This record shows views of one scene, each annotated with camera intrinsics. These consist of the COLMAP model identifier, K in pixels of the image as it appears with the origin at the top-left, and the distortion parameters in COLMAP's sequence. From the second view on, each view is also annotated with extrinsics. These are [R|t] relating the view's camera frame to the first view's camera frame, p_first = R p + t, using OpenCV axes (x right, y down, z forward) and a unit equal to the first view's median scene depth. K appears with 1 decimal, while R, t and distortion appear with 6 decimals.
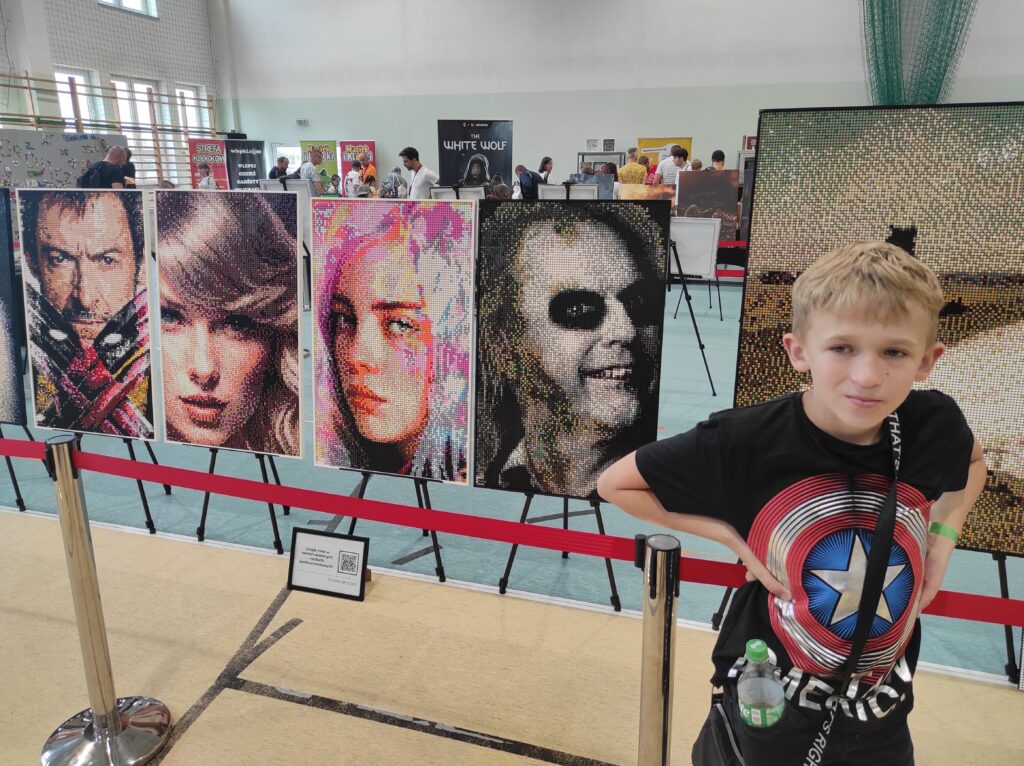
lens RADIAL K [[759.4, 0, 514.9], [0, 759.4, 387.0], [0, 0, 1]] dist [0.070159, -0.071697]
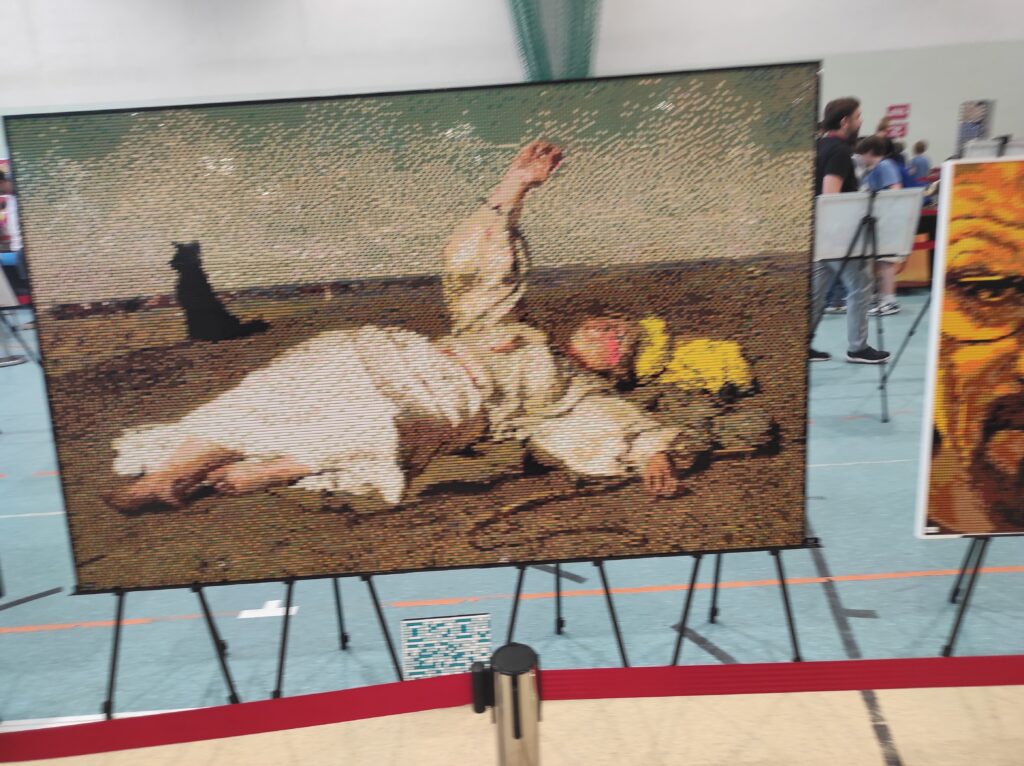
lens RADIAL K [[759.4, 0, 514.9], [0, 759.4, 387.0], [0, 0, 1]] dist [0.070159, -0.071697]
pose [[0.952445, -0.150171, 0.265135, 0.604196], [0.145388, 0.988656, 0.037694, -0.020560], [-0.267788, 0.002646, 0.963474, 0.039725]]
